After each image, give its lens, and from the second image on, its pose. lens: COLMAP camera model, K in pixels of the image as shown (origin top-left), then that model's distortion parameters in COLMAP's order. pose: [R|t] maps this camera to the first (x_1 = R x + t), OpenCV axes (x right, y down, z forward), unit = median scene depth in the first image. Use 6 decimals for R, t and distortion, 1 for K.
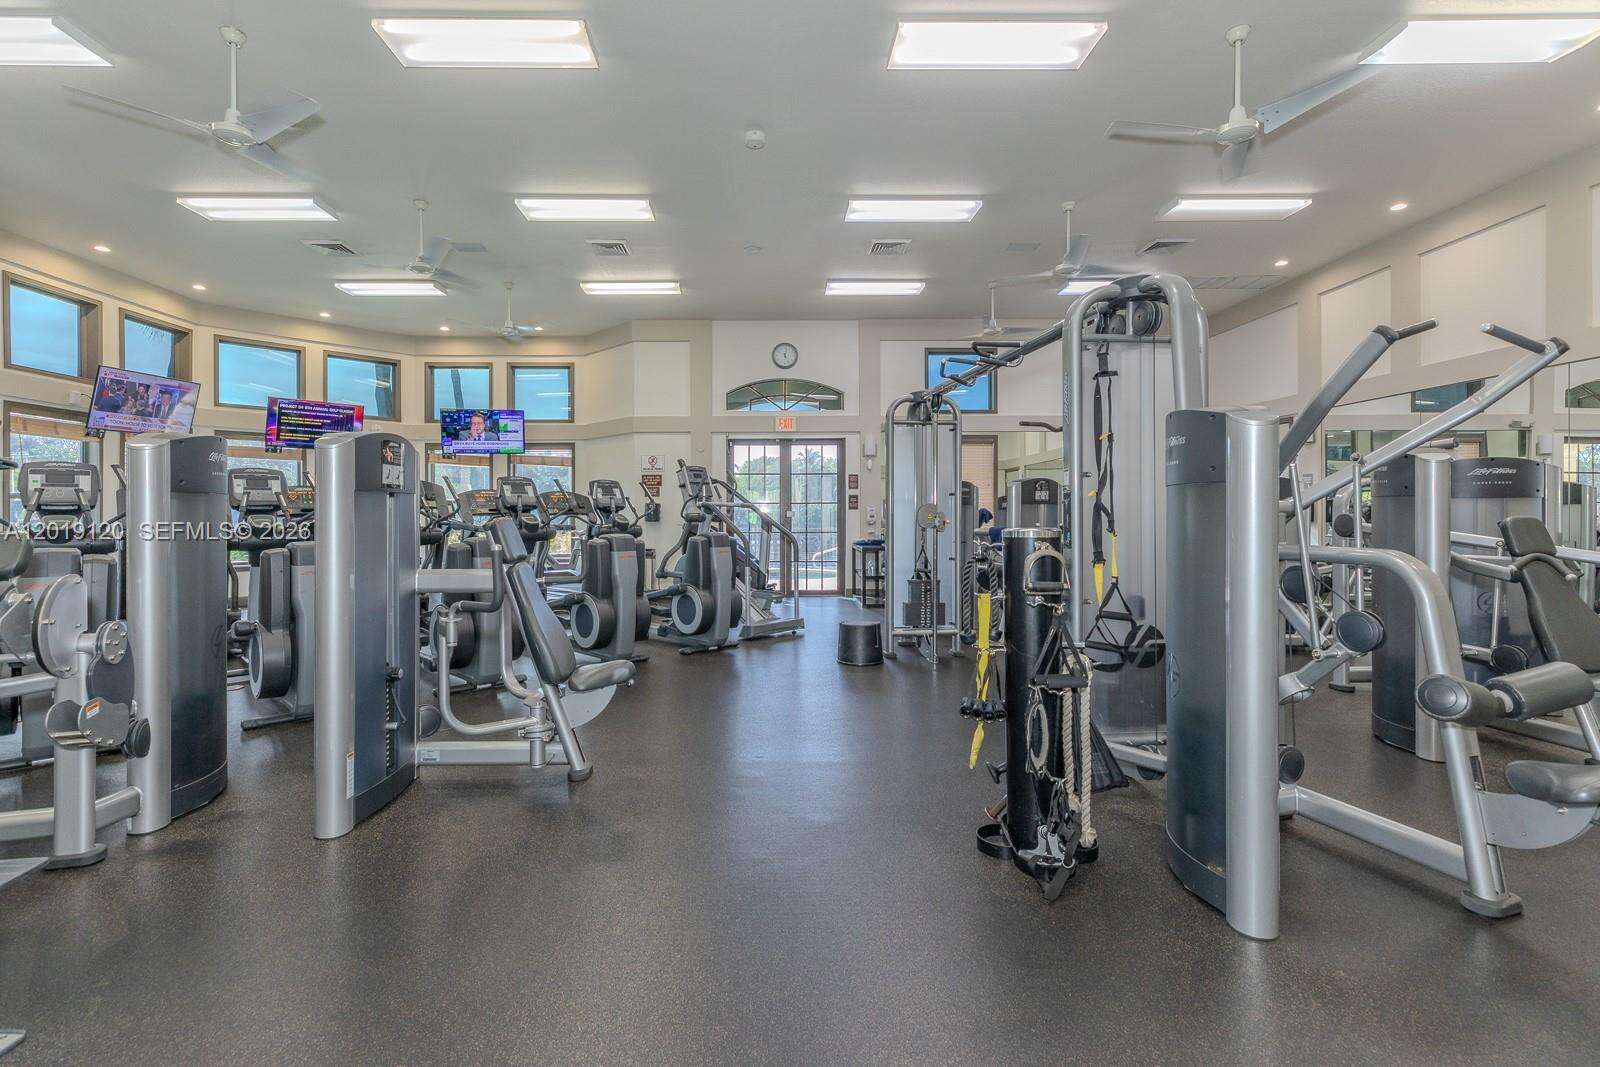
lens RADIAL K [[746.6, 0, 796.6], [0, 746.6, 520.4], [0, 0, 1]] dist [0.044158, -0.000296]
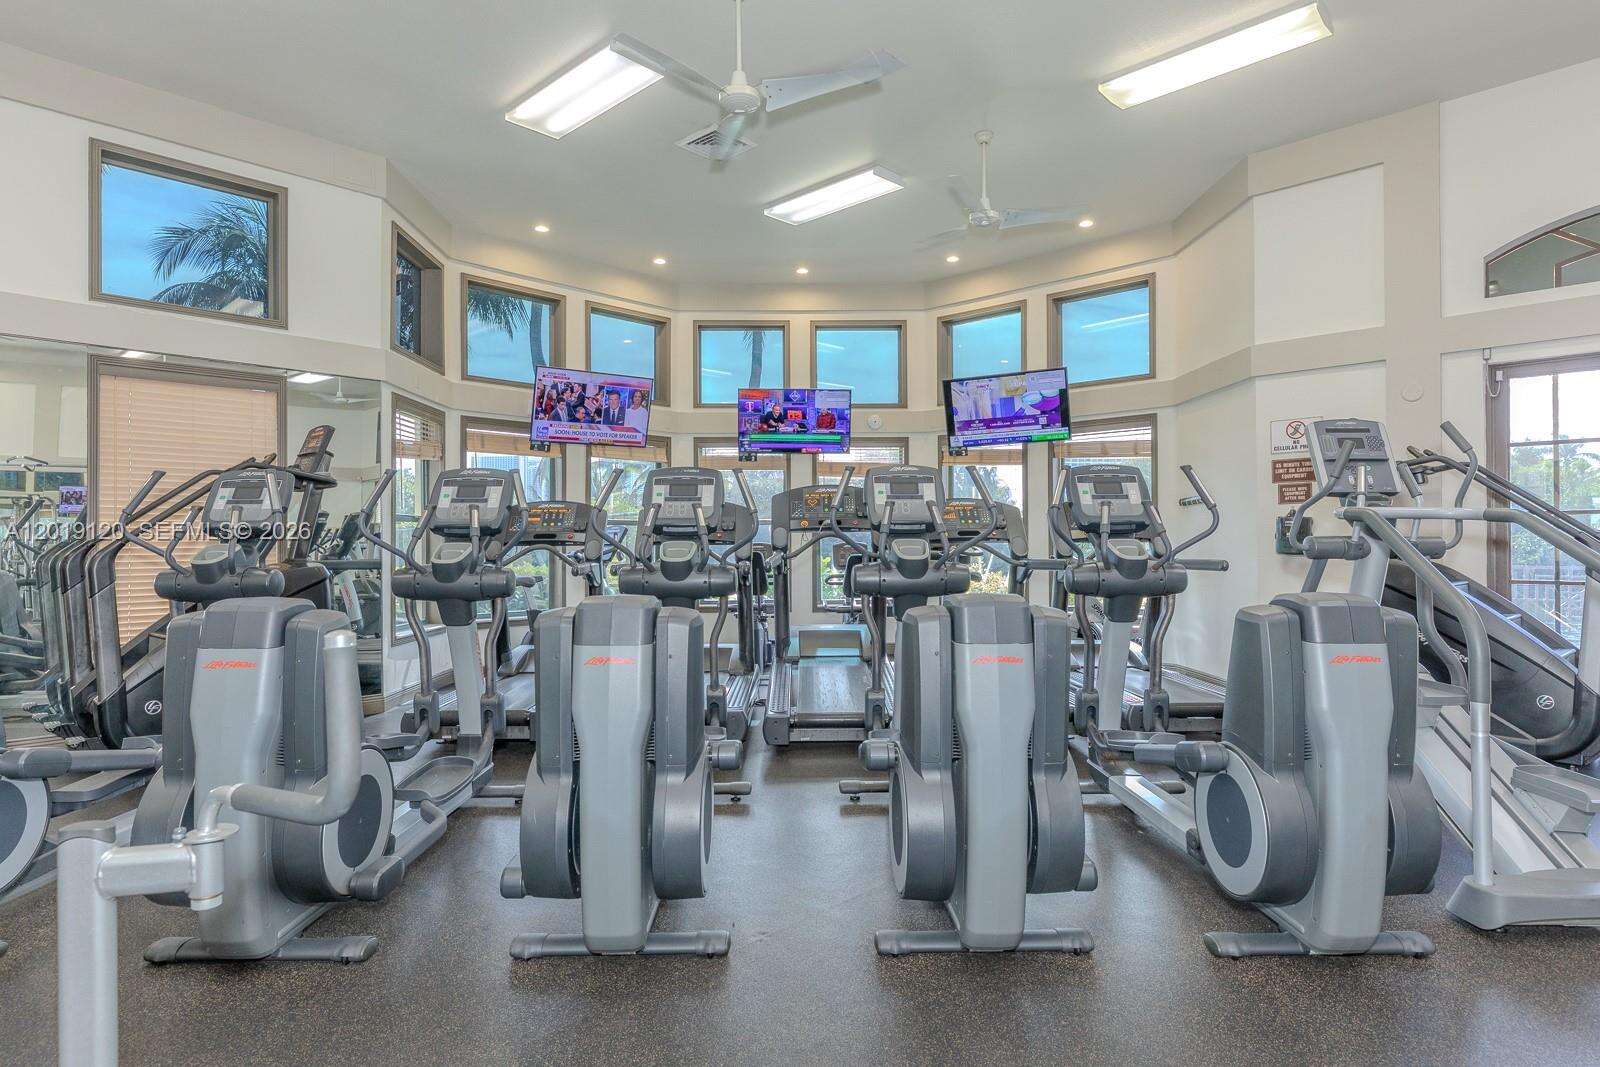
lens RADIAL K [[899.9, 0, 802.7], [0, 899.9, 535.5], [0, 0, 1]] dist [0.025851, 0.001304]
pose [[0.699017, -0.004195, -0.715093, 0.009399], [-0.003215, 0.999954, -0.009010, -0.004005], [0.715098, 0.008597, 0.698971, 0.376415]]
